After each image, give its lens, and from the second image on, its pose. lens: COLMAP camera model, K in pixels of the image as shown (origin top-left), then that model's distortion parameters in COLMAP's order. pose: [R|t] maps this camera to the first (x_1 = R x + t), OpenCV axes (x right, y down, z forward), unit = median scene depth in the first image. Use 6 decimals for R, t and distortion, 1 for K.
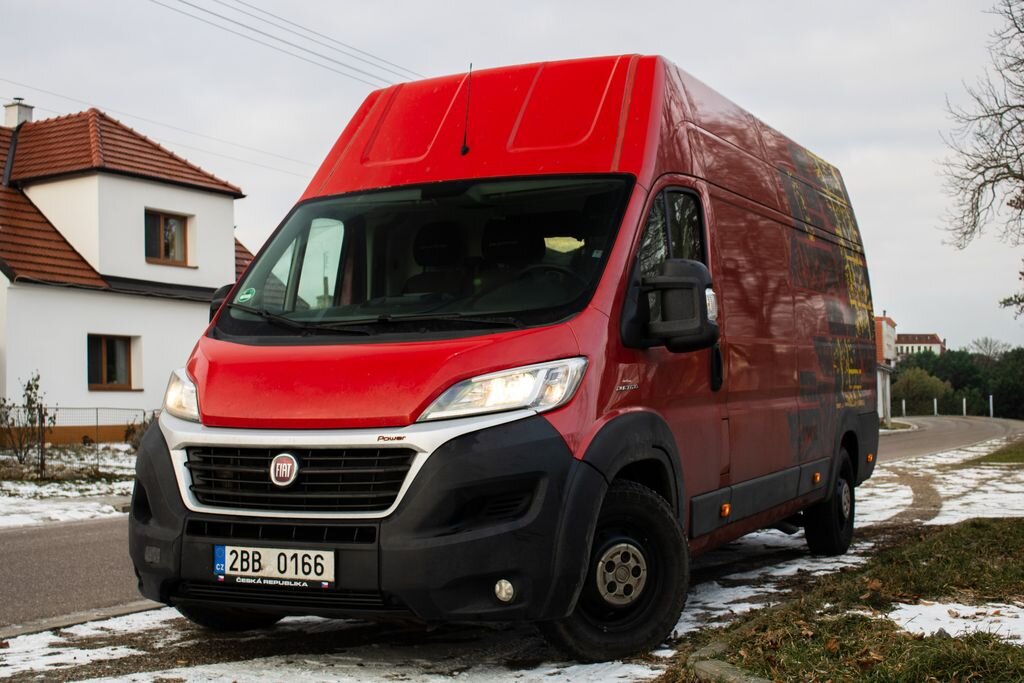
lens RADIAL K [[1338.7, 0, 510.2], [0, 1338.7, 338.9], [0, 0, 1]] dist [-0.025494, 0.000000]
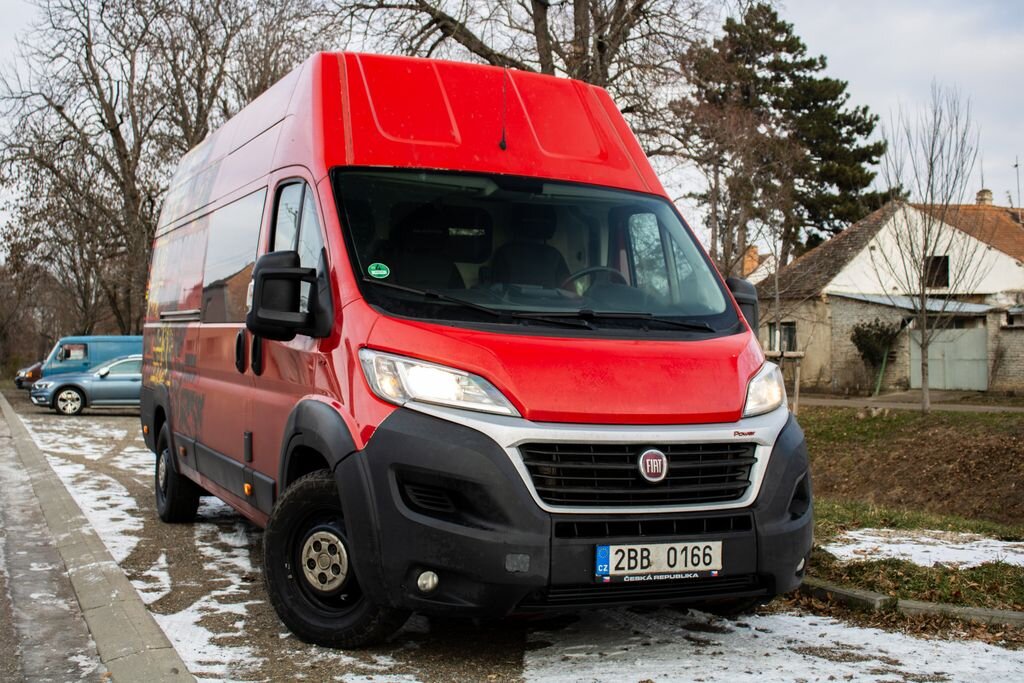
lens RADIAL K [[1212.4, 0, 507.2], [0, 1212.4, 348.9], [0, 0, 1]] dist [0.001012, 0.000000]
pose [[0.653028, 0.036241, 0.756466, -0.945732], [-0.063525, 0.997955, 0.007028, 0.010593], [-0.754665, -0.052644, 0.653995, 0.492640]]
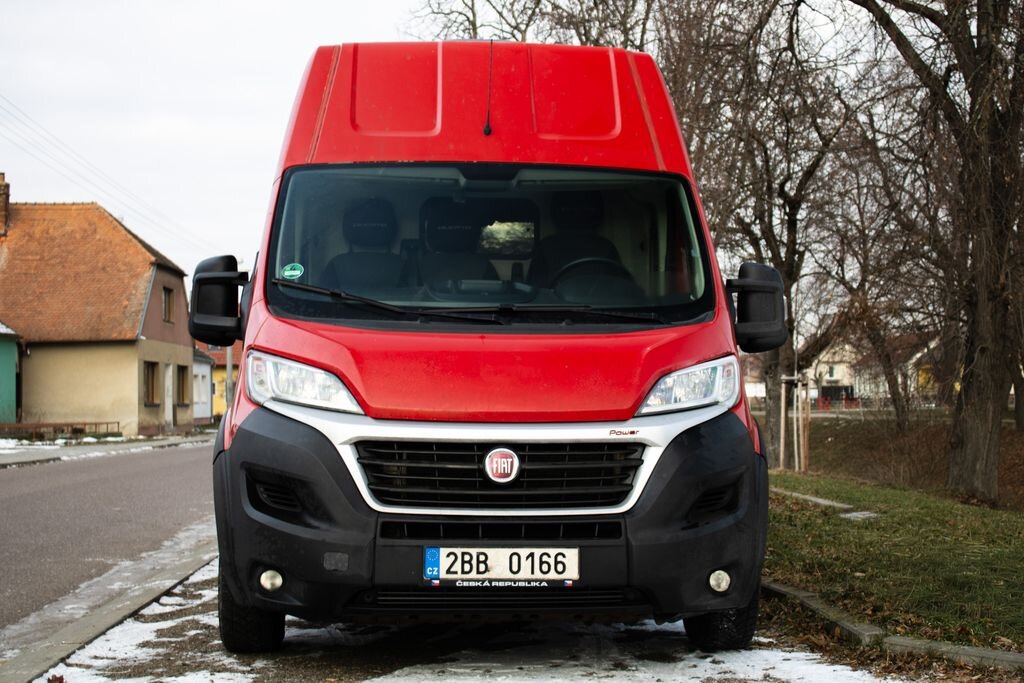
lens RADIAL K [[1544.2, 0, 515.5], [0, 1544.2, 337.4], [0, 0, 1]] dist [0.014762, 0.000000]
pose [[0.876982, 0.034575, 0.479277, -0.694085], [-0.037849, 0.999279, -0.002831, 0.010114], [-0.479030, -0.015658, 0.877659, 0.037032]]
